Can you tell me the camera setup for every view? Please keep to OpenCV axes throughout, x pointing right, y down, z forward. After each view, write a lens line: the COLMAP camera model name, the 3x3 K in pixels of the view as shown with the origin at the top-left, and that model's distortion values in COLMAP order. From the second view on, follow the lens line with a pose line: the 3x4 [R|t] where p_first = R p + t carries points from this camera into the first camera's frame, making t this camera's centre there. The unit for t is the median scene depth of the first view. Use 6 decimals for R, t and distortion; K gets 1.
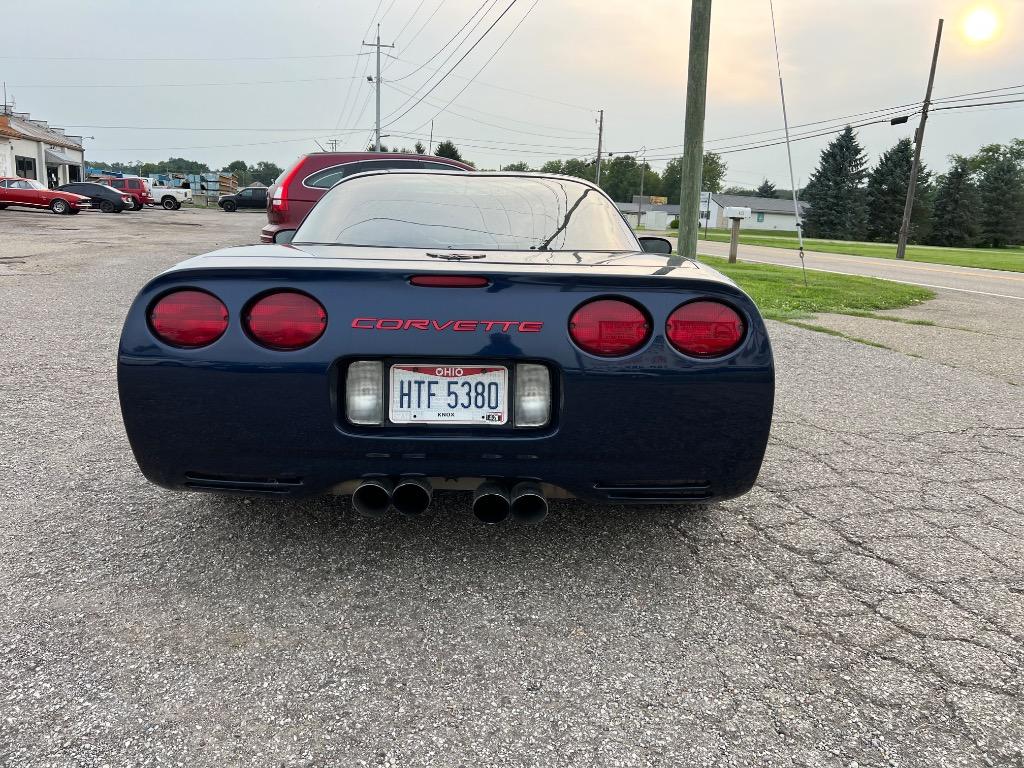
lens RADIAL K [[760.3, 0, 512.0], [0, 760.3, 384.0], [0, 0, 1]] dist [0.048344, -0.055575]
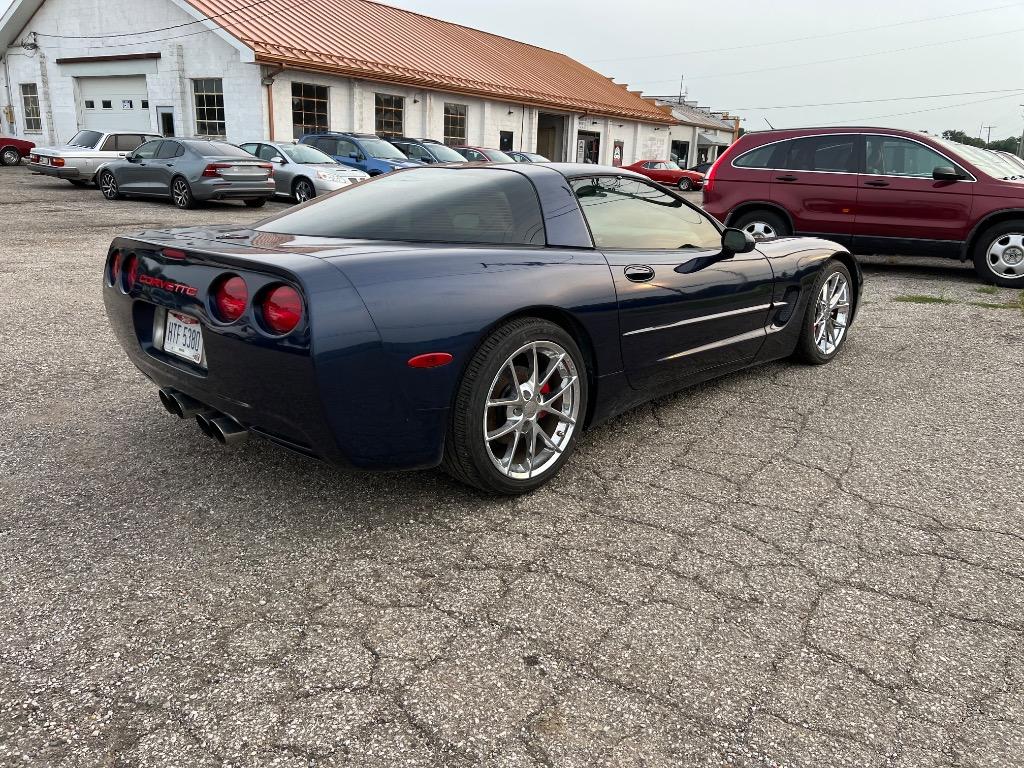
lens RADIAL K [[757.0, 0, 517.8], [0, 757.0, 388.6], [0, 0, 1]] dist [0.041159, -0.045951]
pose [[0.710372, 0.178255, -0.680879, 1.225650], [-0.152528, 0.983396, 0.098320, -0.113236], [0.687100, 0.034009, 0.725766, 0.384501]]
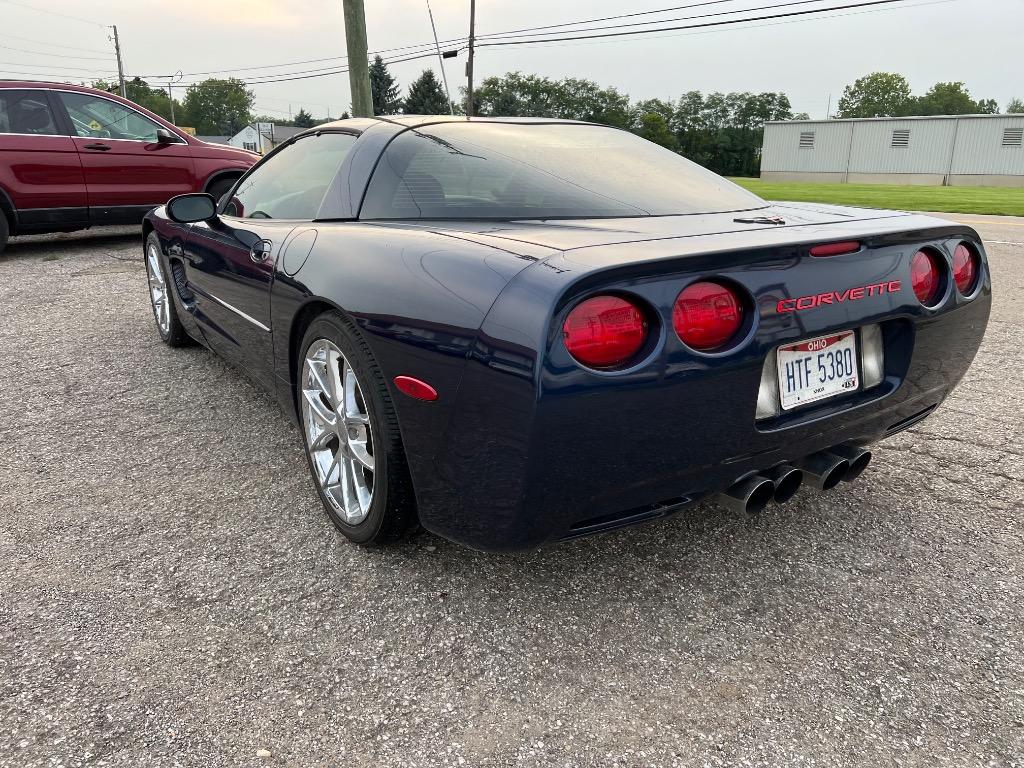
lens RADIAL K [[757.0, 0, 517.8], [0, 757.0, 388.6], [0, 0, 1]] dist [0.041159, -0.045951]
pose [[0.837393, -0.189617, 0.512658, -0.830032], [0.142123, 0.981174, 0.130760, -0.130123], [-0.527801, -0.036637, 0.848578, 0.364793]]
